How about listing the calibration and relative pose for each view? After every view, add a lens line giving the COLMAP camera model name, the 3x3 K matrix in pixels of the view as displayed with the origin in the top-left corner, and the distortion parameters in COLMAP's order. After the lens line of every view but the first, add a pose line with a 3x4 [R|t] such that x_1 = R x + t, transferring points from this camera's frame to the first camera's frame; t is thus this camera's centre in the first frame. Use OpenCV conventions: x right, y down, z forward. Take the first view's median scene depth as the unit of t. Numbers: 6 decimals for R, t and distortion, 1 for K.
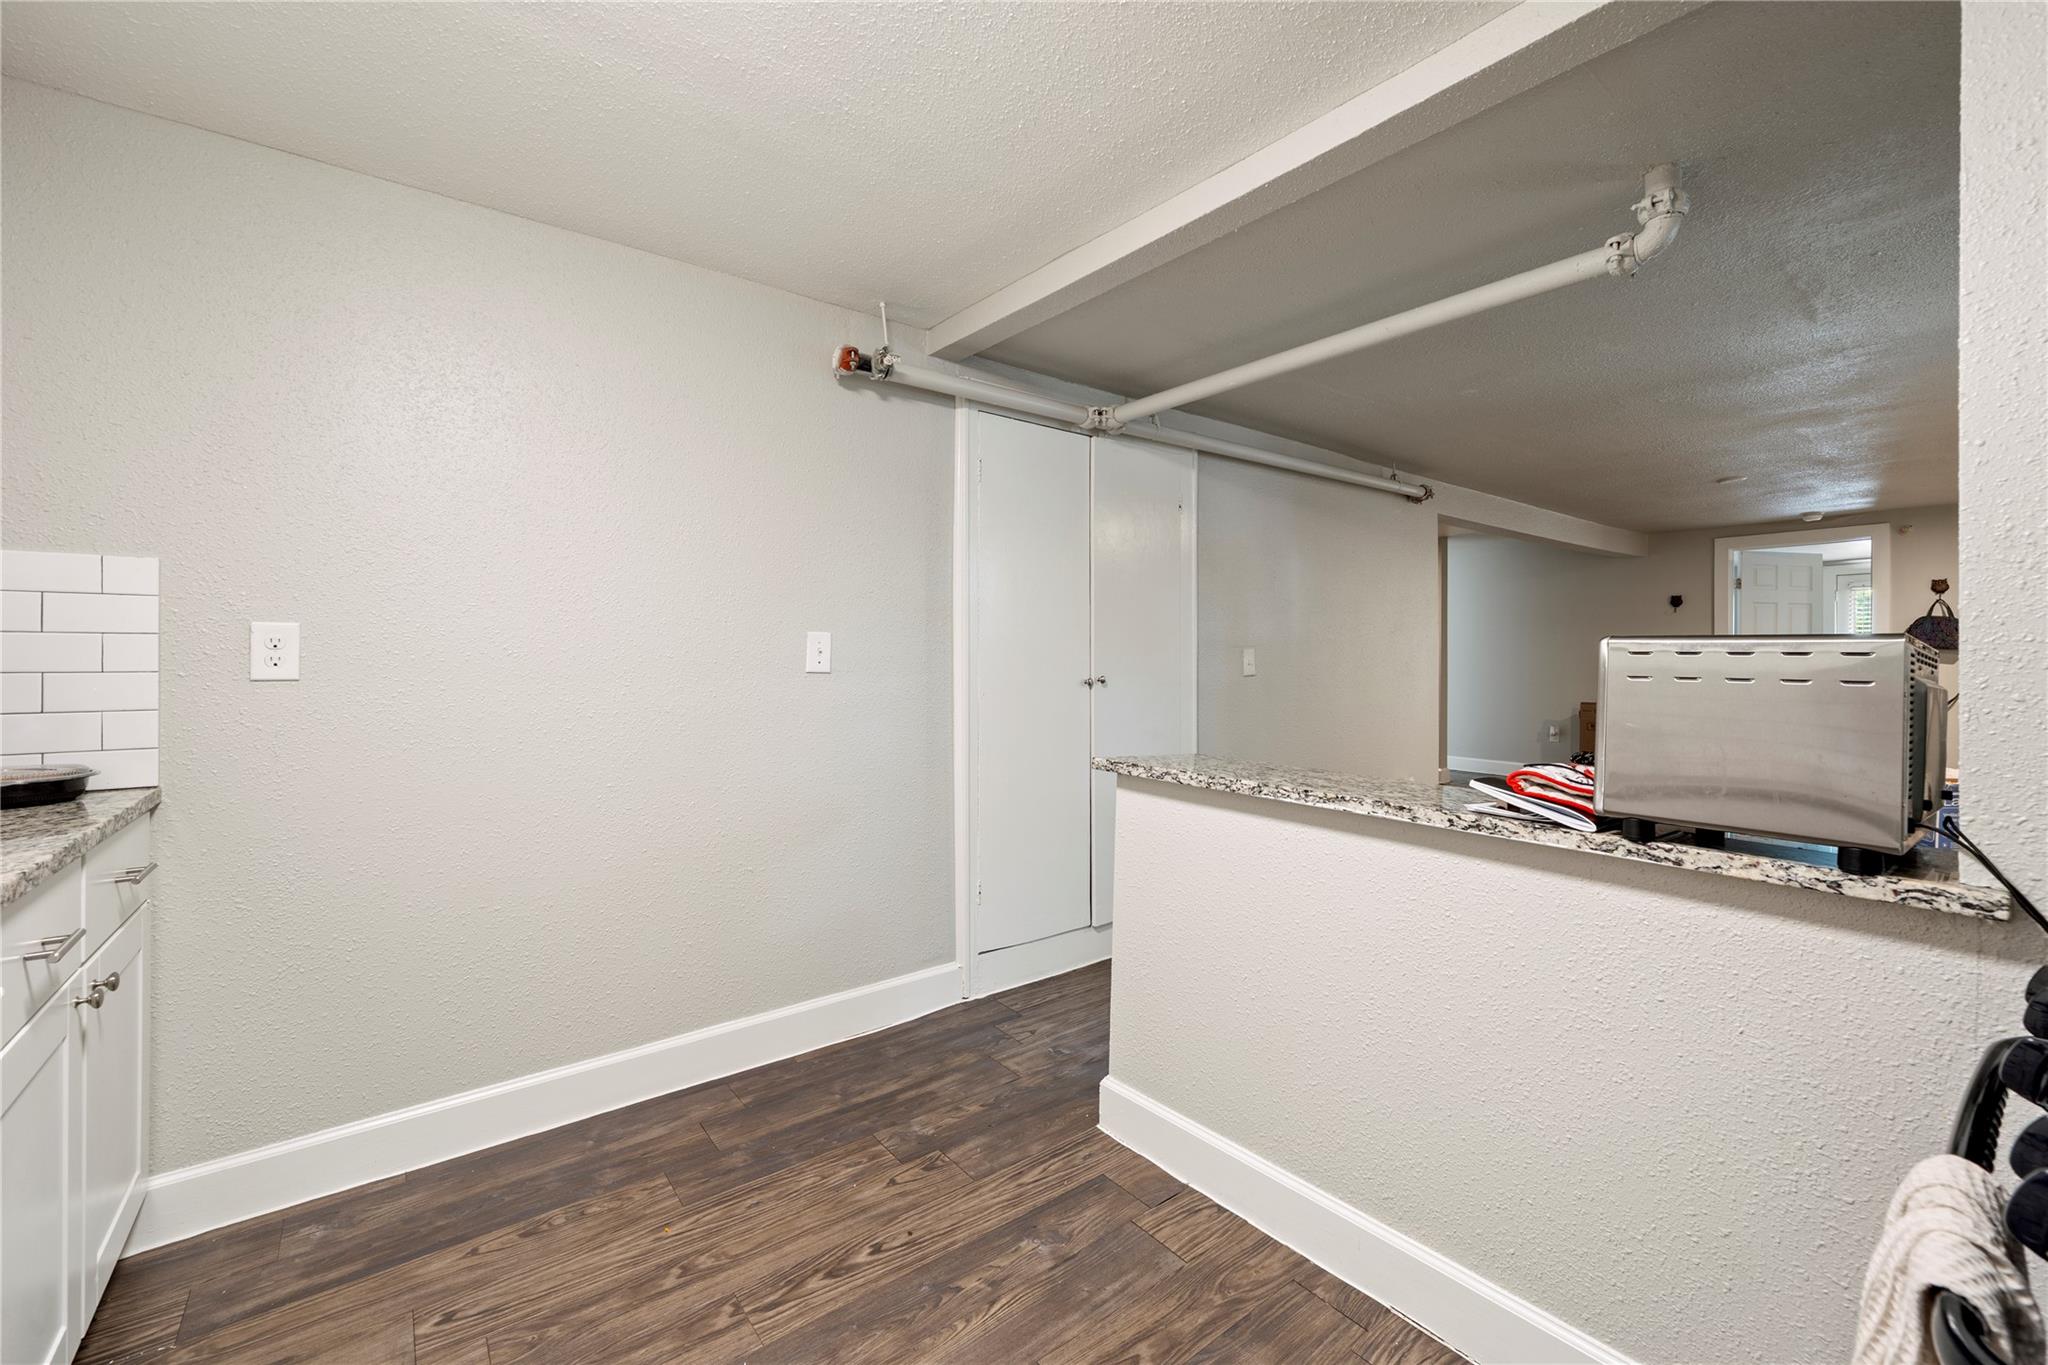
lens RADIAL K [[833.9, 0, 1023.3], [0, 833.9, 661.3], [0, 0, 1]] dist [-0.000598, 0.000097]
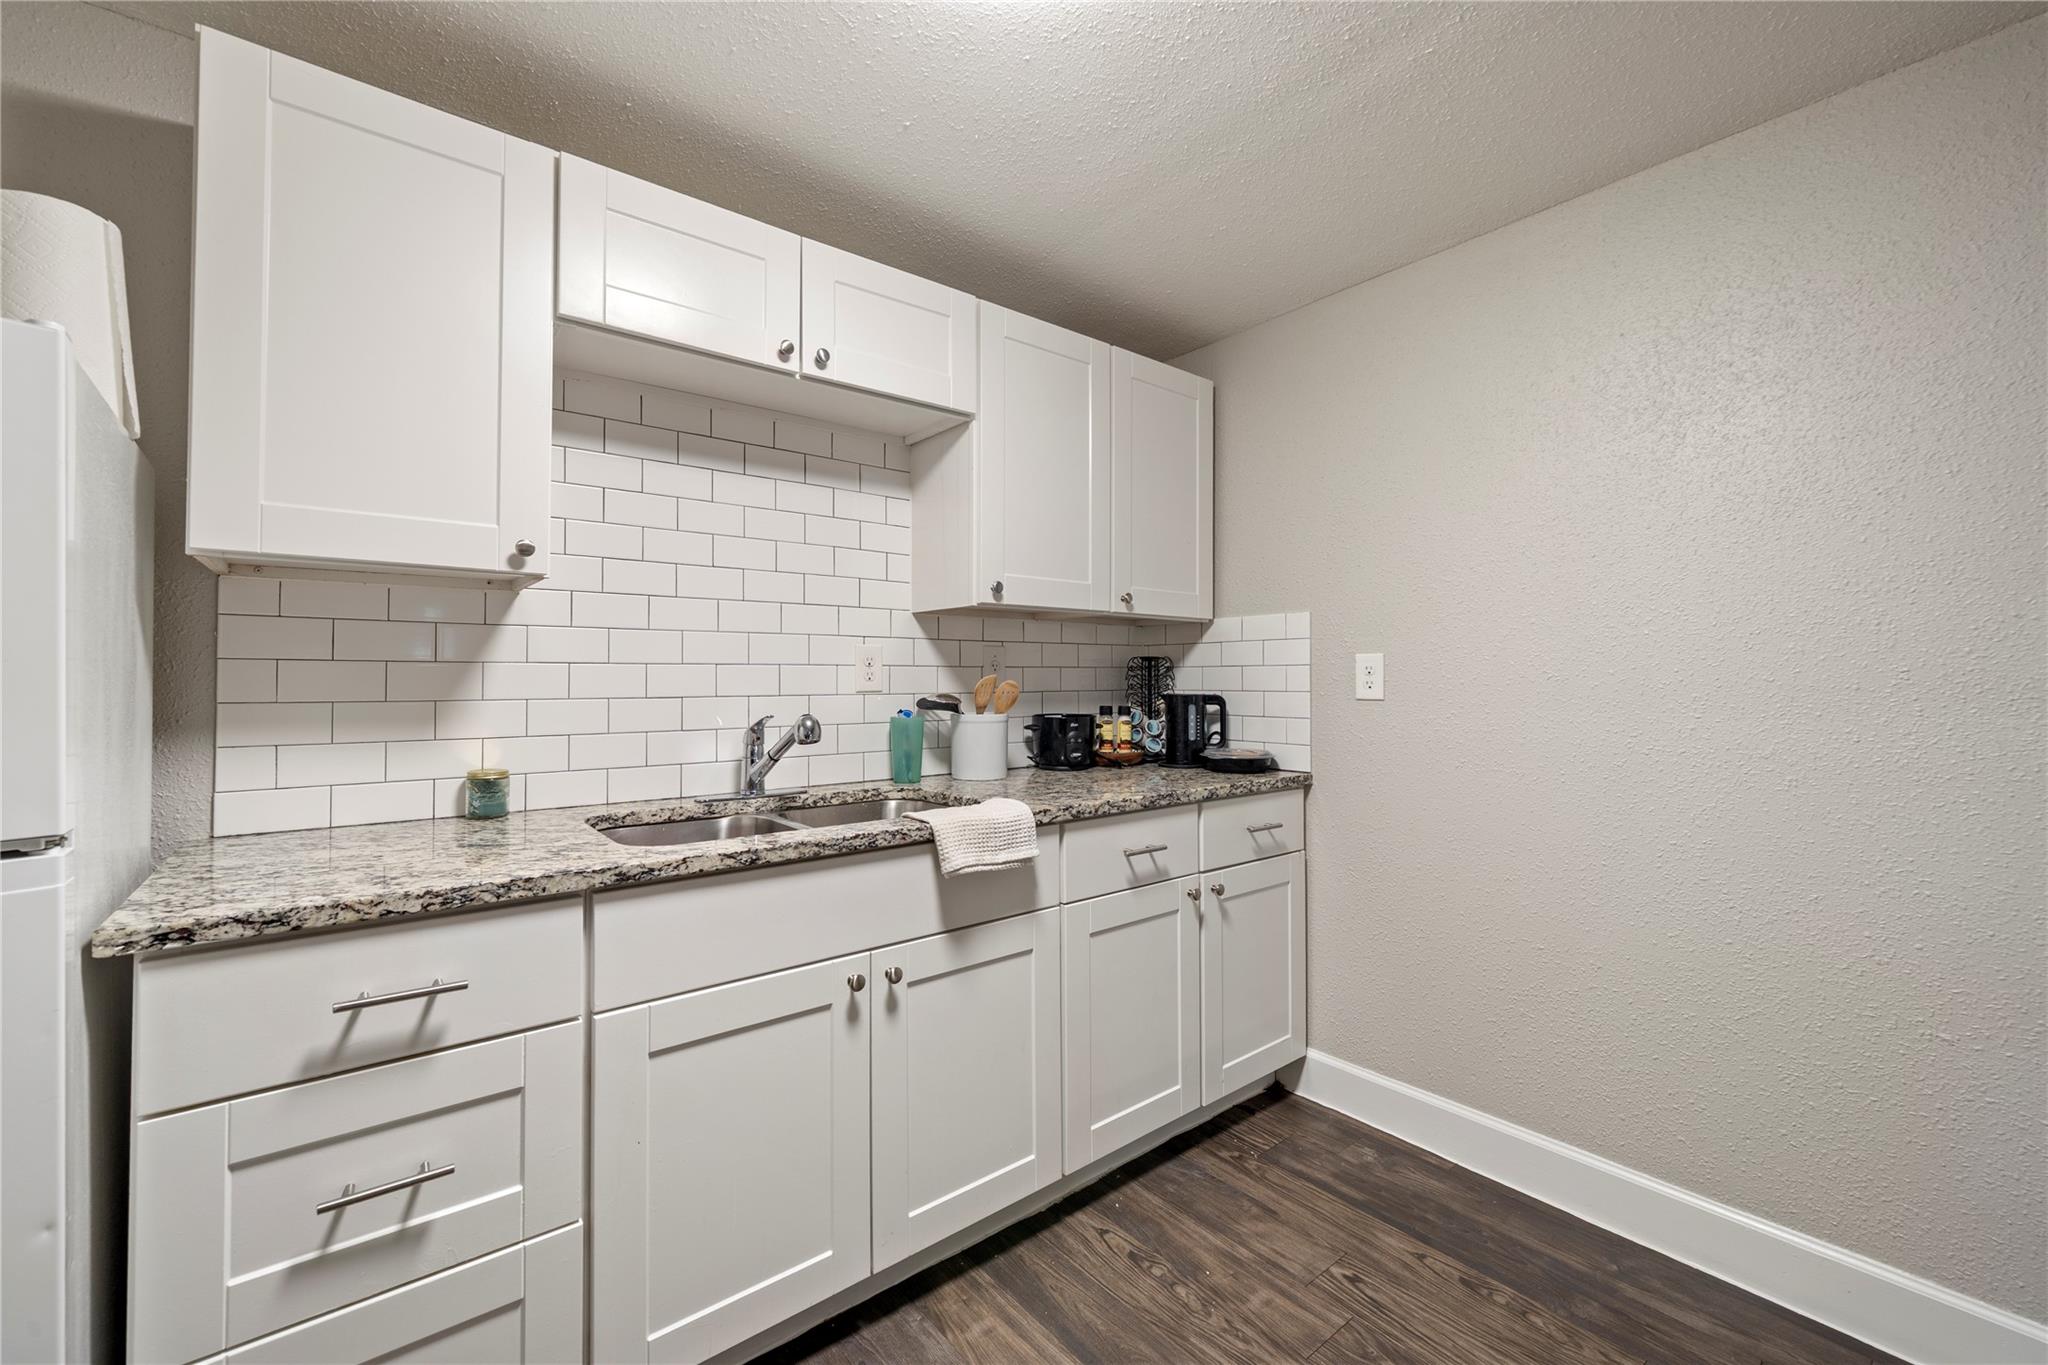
lens RADIAL K [[844.7, 0, 1024.0], [0, 844.7, 682.5], [0, 0, 1]] dist [-0.000395, 0.000024]
pose [[0.022775, 0.007123, -0.999715, 0.375072], [-0.006233, 0.999956, 0.006983, -0.009838], [0.999721, 0.006073, 0.022819, 0.478631]]
